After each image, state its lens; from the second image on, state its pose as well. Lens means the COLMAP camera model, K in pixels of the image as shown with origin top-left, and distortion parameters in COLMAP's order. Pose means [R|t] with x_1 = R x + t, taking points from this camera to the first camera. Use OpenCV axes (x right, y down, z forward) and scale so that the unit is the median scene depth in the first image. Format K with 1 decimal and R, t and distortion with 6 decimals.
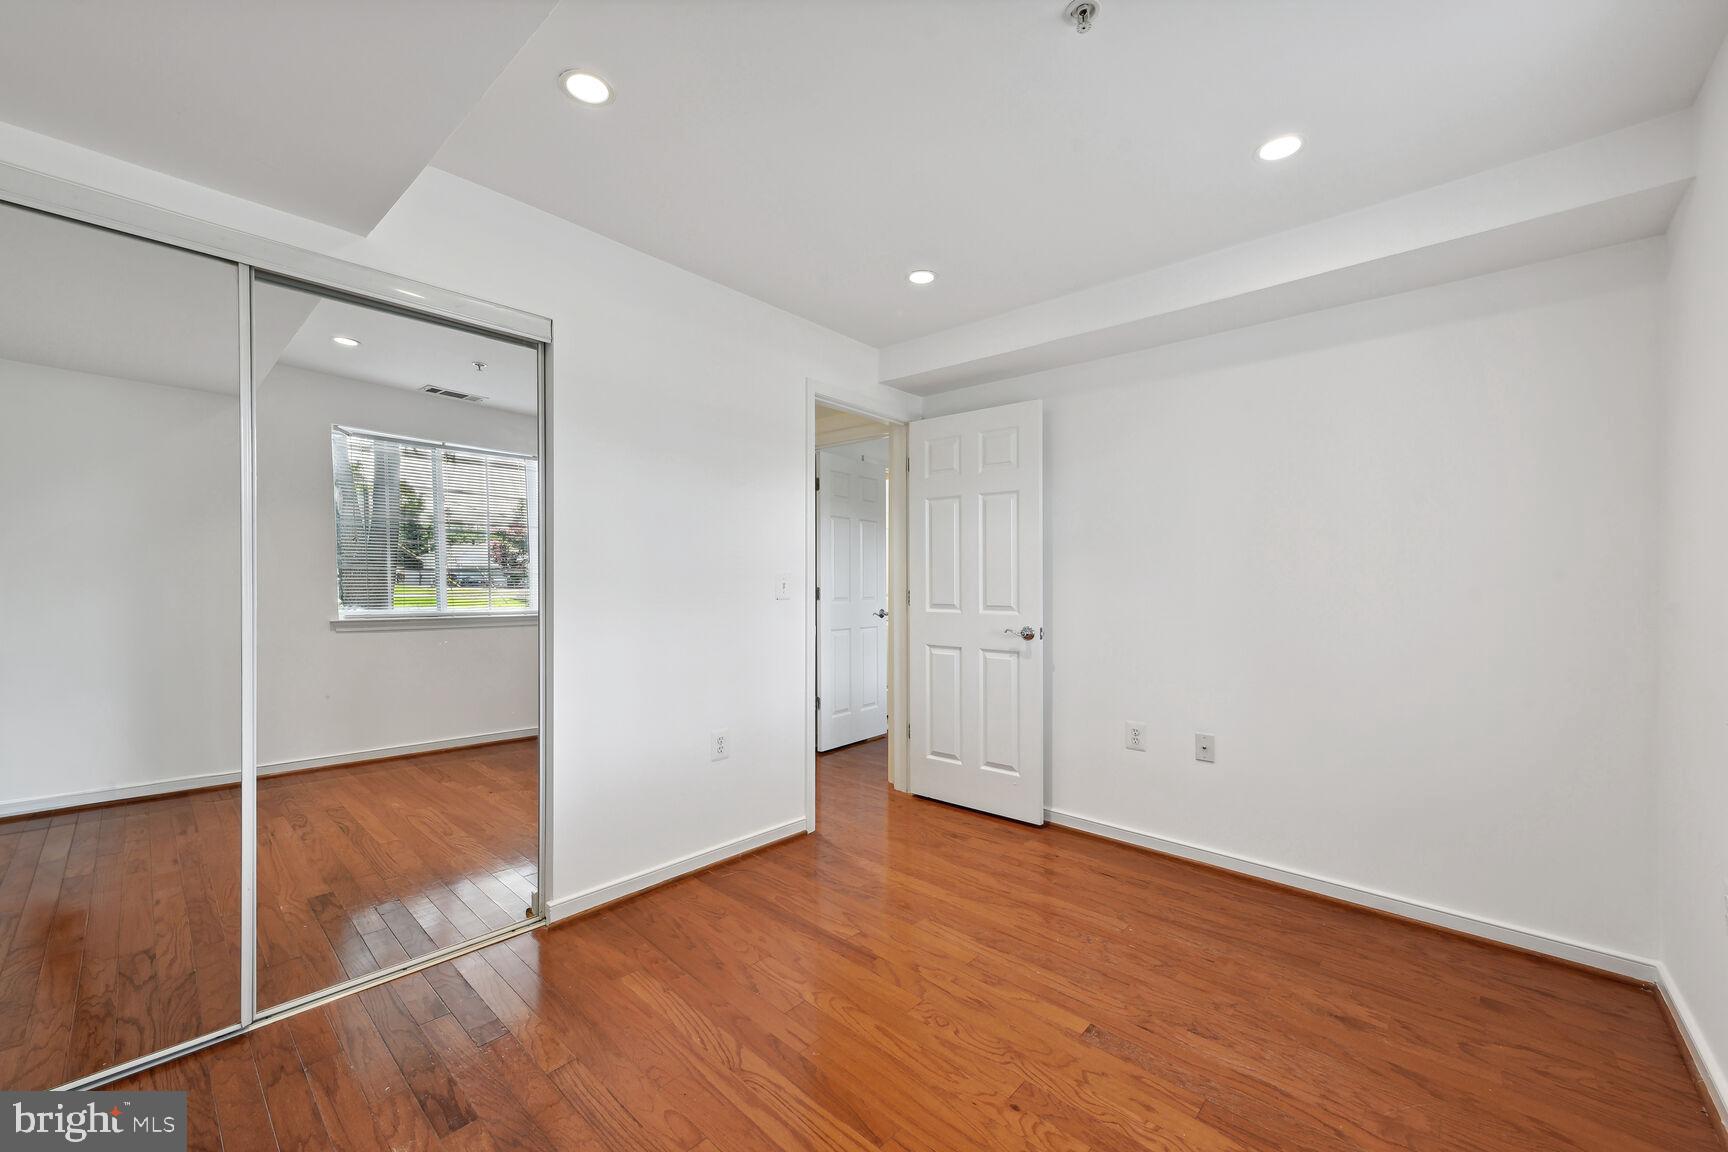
lens RADIAL K [[682.9, 0, 861.2], [0, 682.9, 571.7], [0, 0, 1]] dist [0.008765, 0.000025]
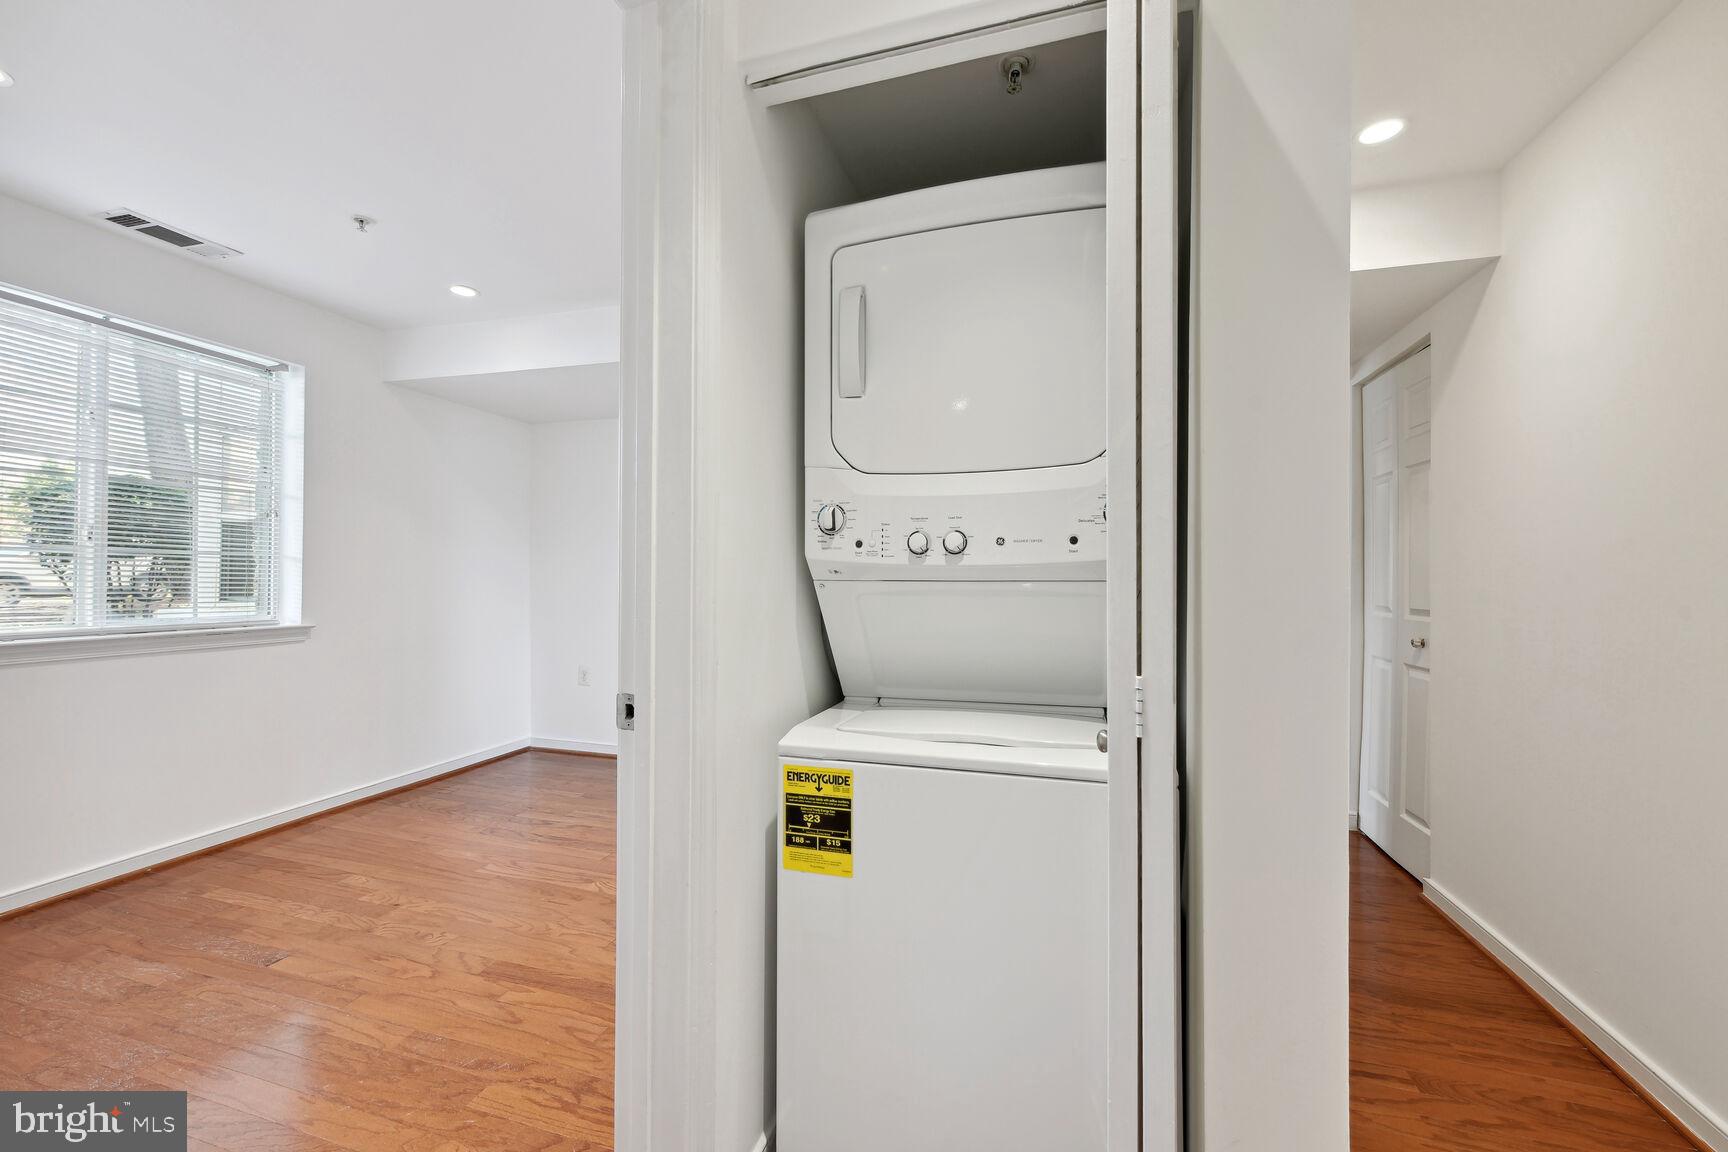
lens RADIAL K [[685.4, 0, 862.4], [0, 685.4, 580.2], [0, 0, 1]] dist [0.001796, 0.000417]
pose [[-0.905790, -0.011491, -0.423570, -0.056378], [-0.010461, 0.999934, -0.004758, 0.038747], [0.423597, 0.000121, -0.905851, 2.497262]]
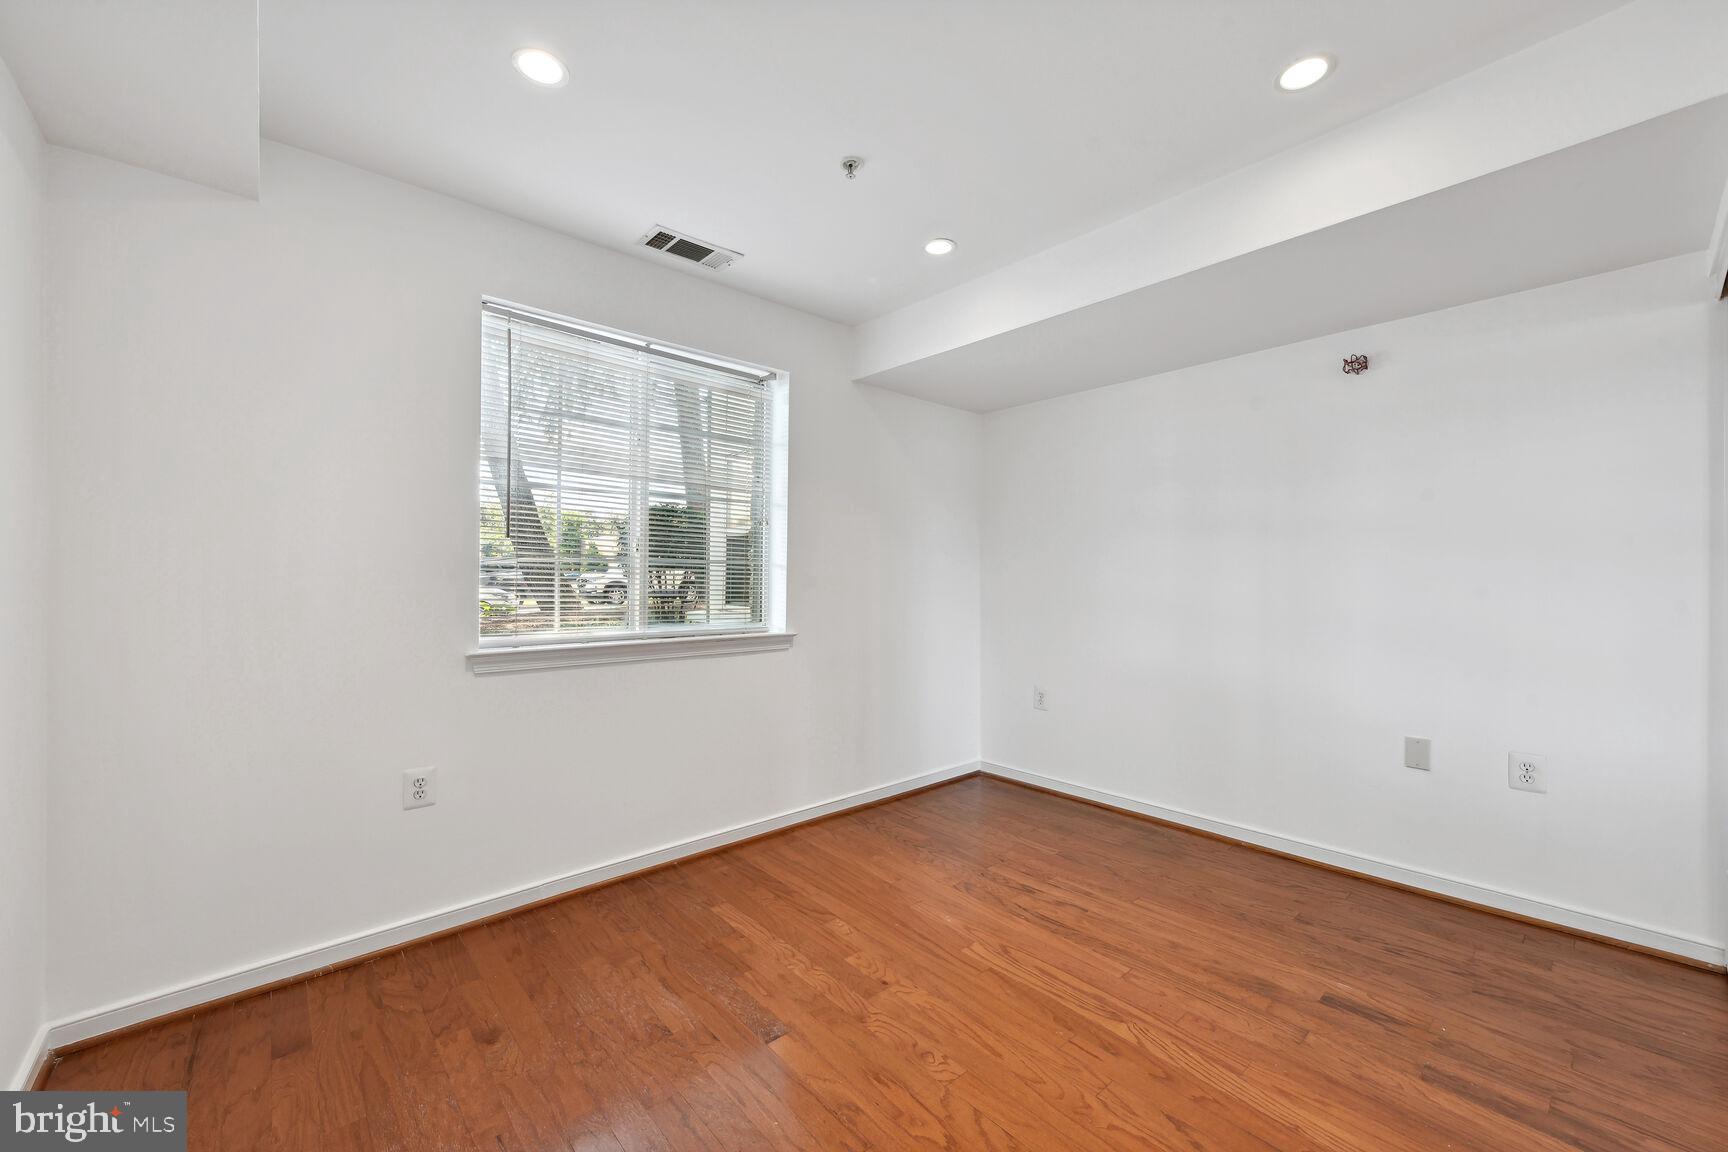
lens RADIAL K [[682.9, 0, 861.2], [0, 682.9, 571.7], [0, 0, 1]] dist [0.008765, 0.000025]
pose [[-0.993004, -0.005843, 0.117936, 0.106652], [-0.008138, 0.999787, -0.018988, 0.036332], [-0.117800, -0.019815, -0.992840, 2.001734]]
